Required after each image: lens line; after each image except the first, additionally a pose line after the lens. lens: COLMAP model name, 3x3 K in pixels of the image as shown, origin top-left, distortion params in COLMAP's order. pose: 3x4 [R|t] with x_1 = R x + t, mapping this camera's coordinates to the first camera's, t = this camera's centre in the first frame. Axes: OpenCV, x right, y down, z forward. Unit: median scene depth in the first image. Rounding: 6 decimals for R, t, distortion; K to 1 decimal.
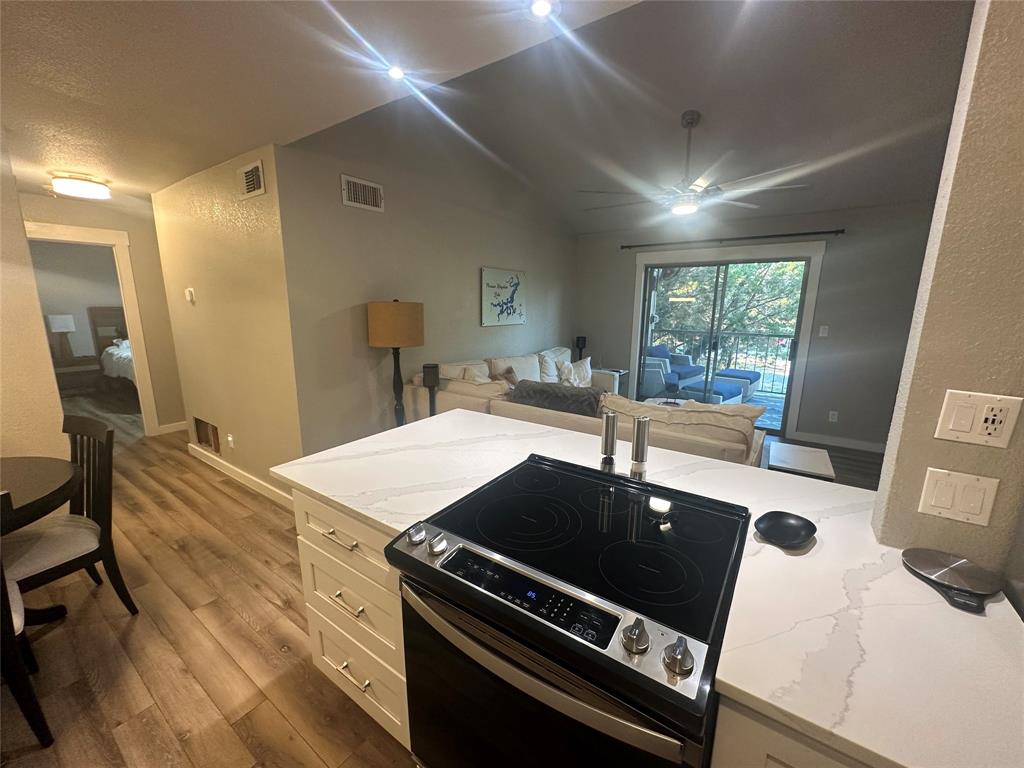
lens RADIAL K [[406.7, 0, 510.8], [0, 406.7, 384.5], [0, 0, 1]] dist [0.000435, -0.000200]
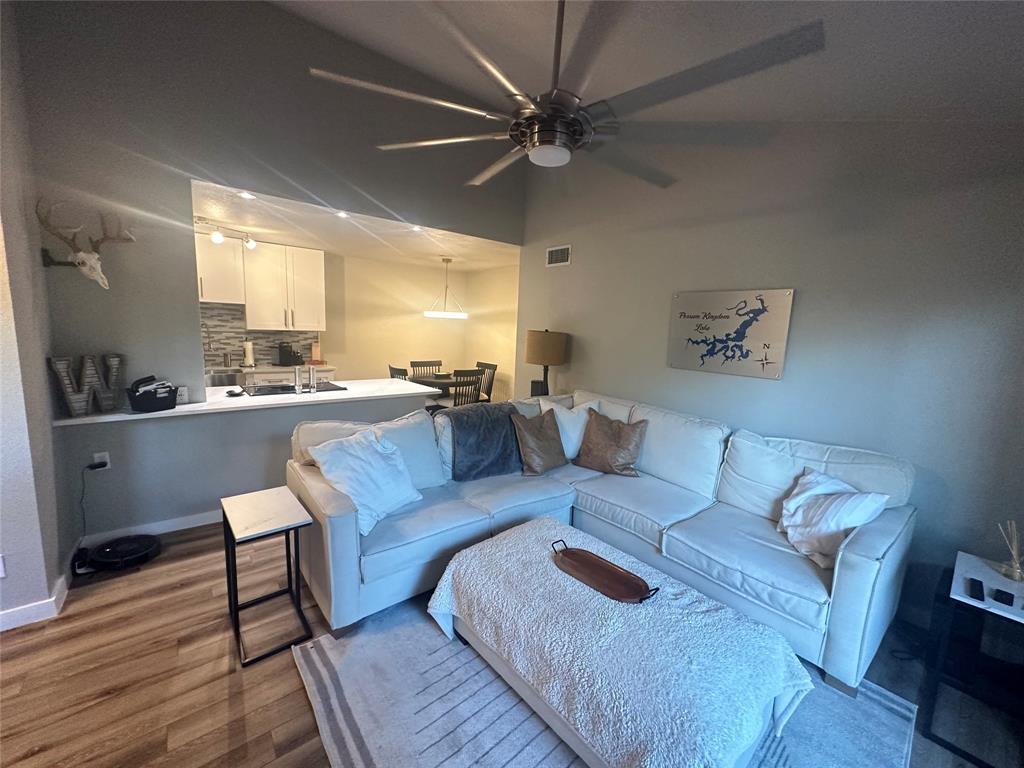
lens RADIAL K [[406.7, 0, 513.6], [0, 406.7, 385.4], [0, 0, 1]] dist [0.000435, -0.000200]
pose [[-0.260308, 0.125664, -0.957313, 1.049147], [-0.228947, 0.955183, 0.187639, -0.259441], [0.937989, 0.268018, -0.219871, 1.242206]]
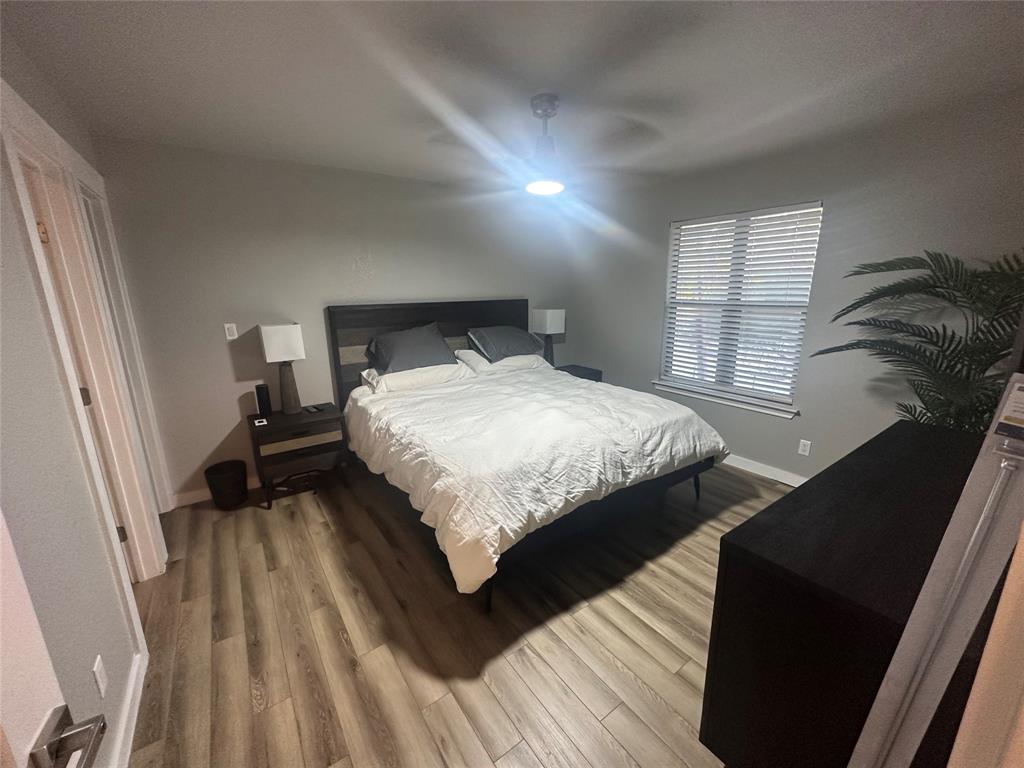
lens RADIAL K [[406.7, 0, 508.8], [0, 406.7, 386.5], [0, 0, 1]] dist [0.000435, -0.000200]
pose [[0.941232, 0.057691, -0.332798, -1.396501], [-0.046897, 0.998083, 0.040383, -0.260837], [0.334490, -0.022403, 0.942133, 1.285520]]
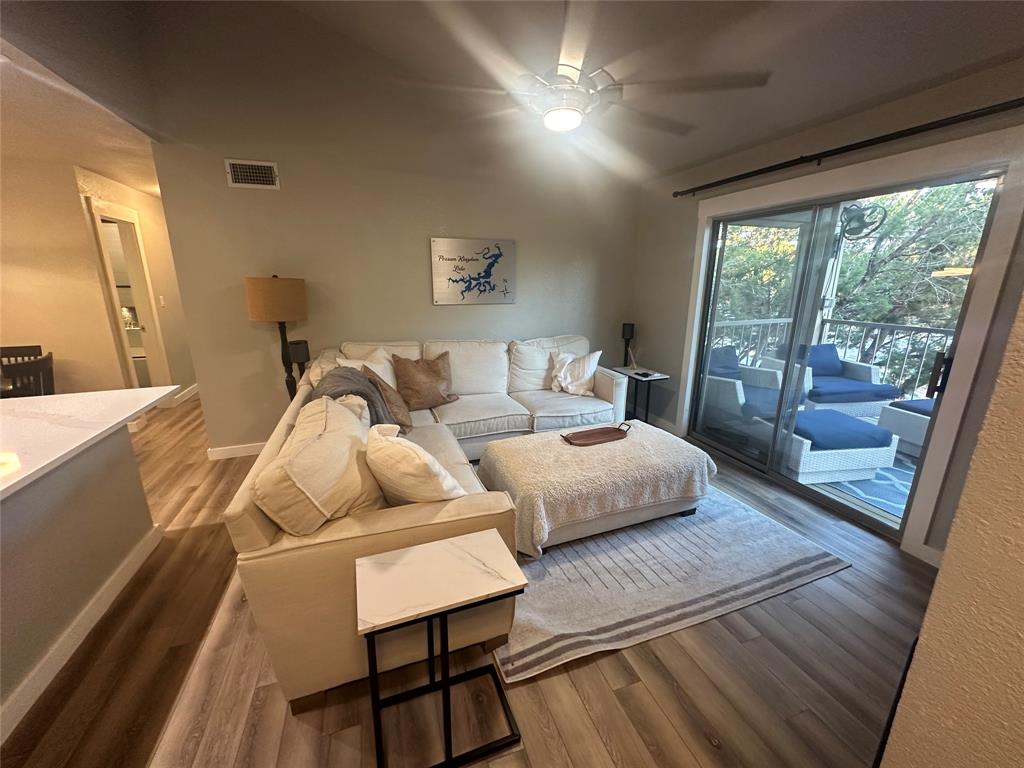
lens RADIAL K [[406.7, 0, 512.4], [0, 406.7, 384.0], [0, 0, 1]] dist [0.000435, -0.000200]
pose [[0.813751, 0.141824, -0.563645, 0.829829], [-0.111203, 0.989848, 0.088518, -0.094038], [0.570477, -0.009353, 0.821260, 0.494055]]
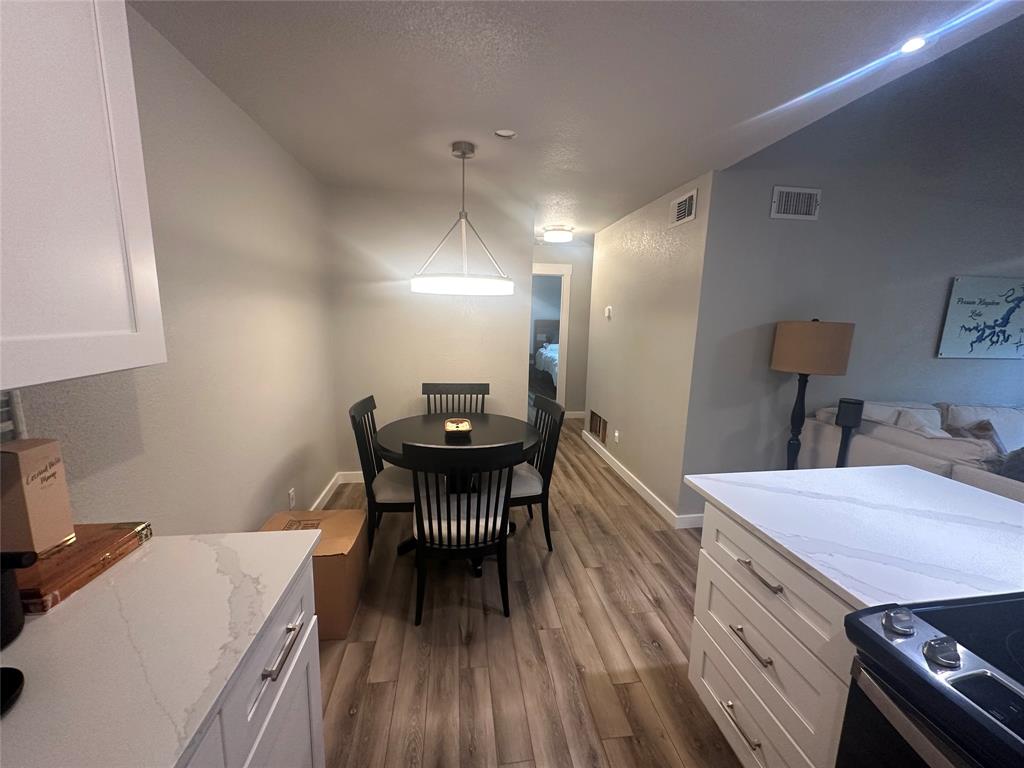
lens RADIAL K [[406.7, 0, 514.5], [0, 406.7, 384.9], [0, 0, 1]] dist [0.000435, -0.000200]
pose [[0.684375, 0.135537, -0.716422, -0.083573], [-0.163341, 0.986097, 0.030522, 0.006717], [0.710599, 0.096132, 0.696999, -0.039425]]
